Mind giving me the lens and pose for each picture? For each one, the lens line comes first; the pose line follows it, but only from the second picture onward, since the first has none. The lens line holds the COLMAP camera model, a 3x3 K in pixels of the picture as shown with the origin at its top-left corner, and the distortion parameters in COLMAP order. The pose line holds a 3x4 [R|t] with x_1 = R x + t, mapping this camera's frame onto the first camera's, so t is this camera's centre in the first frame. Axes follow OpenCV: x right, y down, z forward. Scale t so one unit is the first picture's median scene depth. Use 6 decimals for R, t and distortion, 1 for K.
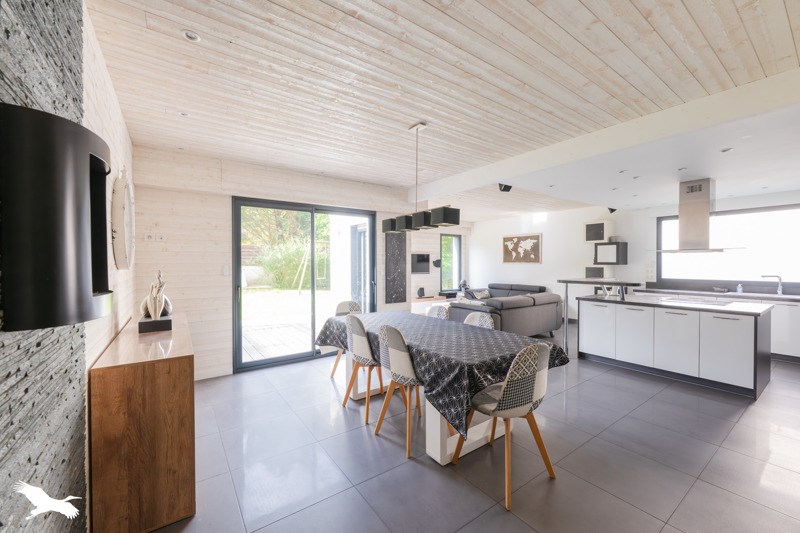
lens RADIAL K [[320.0, 0, 400.0], [0, 320.0, 266.5], [0, 0, 1]] dist [0.000743, -0.000005]
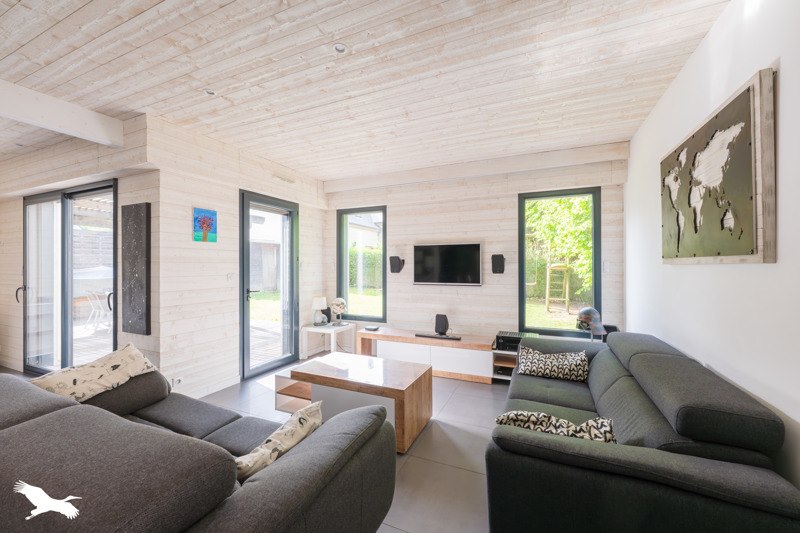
lens RADIAL K [[320.0, 0, 400.0], [0, 320.0, 266.5], [0, 0, 1]] dist [0.000743, -0.000005]
pose [[0.505146, 0.006196, -0.863011, 0.443449], [-0.008234, 0.999963, 0.002360, -0.006097], [0.862994, 0.005914, 0.505179, 0.703064]]
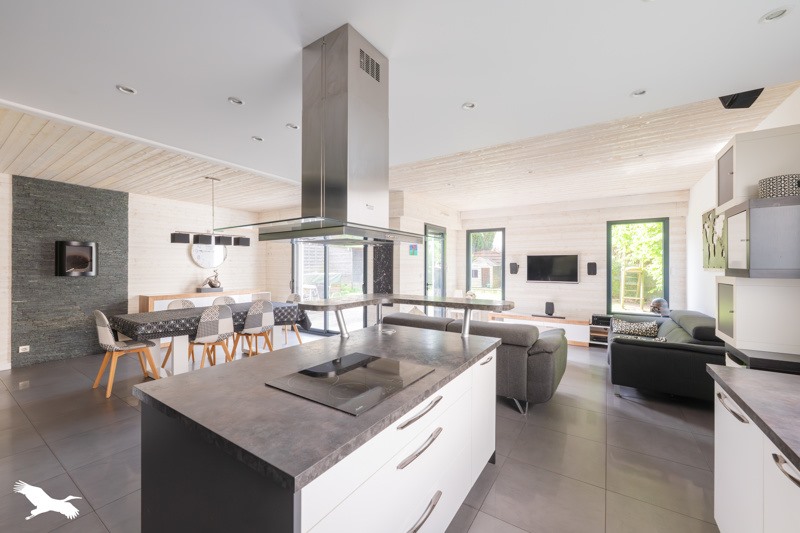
lens RADIAL K [[318.7, 0, 400.0], [0, 318.7, 266.5], [0, 0, 1]] dist [-0.000051, -0.000061]
pose [[0.358966, 0.007767, -0.933318, 0.604772], [-0.013525, 0.999904, 0.003119, -0.011208], [0.933253, 0.011504, 0.359036, 0.432373]]
